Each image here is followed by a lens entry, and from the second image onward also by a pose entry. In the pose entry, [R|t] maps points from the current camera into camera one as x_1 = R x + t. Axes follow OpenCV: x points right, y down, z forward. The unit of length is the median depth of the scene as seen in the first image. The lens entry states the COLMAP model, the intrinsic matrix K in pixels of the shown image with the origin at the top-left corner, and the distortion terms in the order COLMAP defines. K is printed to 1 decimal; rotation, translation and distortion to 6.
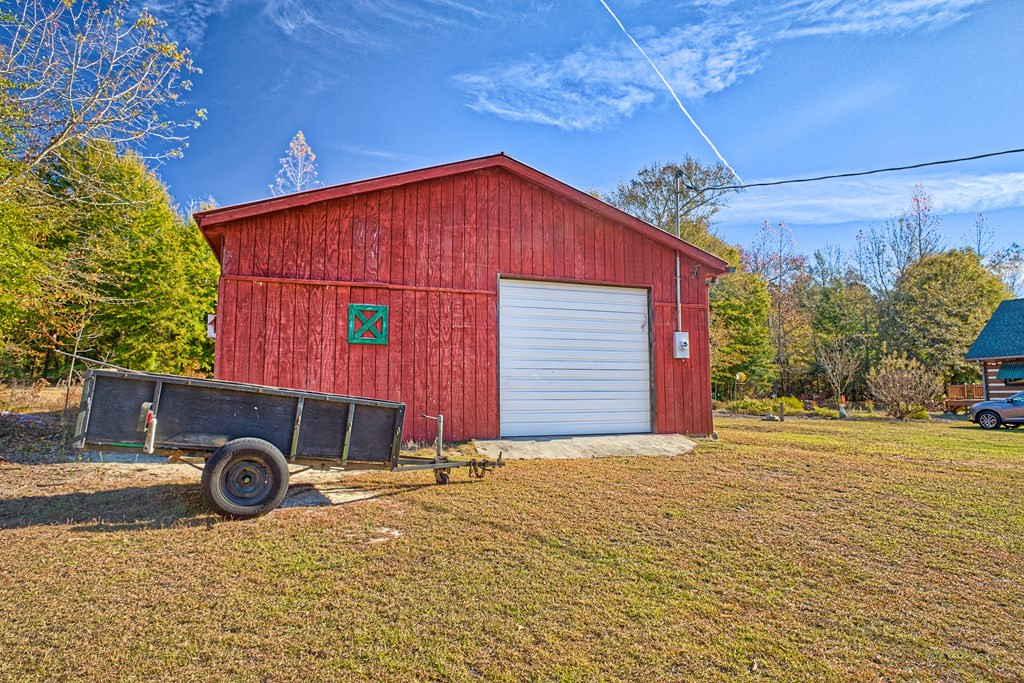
lens RADIAL K [[674.5, 0, 513.0], [0, 674.5, 340.9], [0, 0, 1]] dist [0.004932, 0.000268]
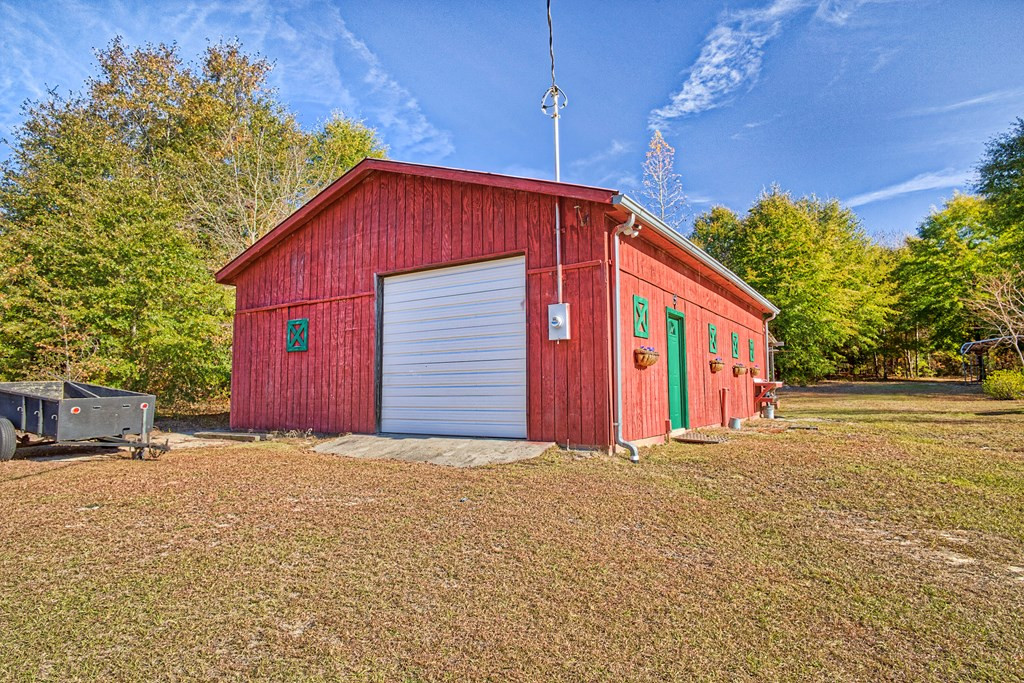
lens RADIAL K [[580.2, 0, 512.0], [0, 580.2, 338.9], [0, 0, 1]] dist [-0.008464, -0.000086]
pose [[0.565215, -0.071059, -0.821878, 0.802524], [0.085637, 0.995955, -0.027216, 0.040523], [0.820487, -0.055000, 0.569014, 0.652857]]
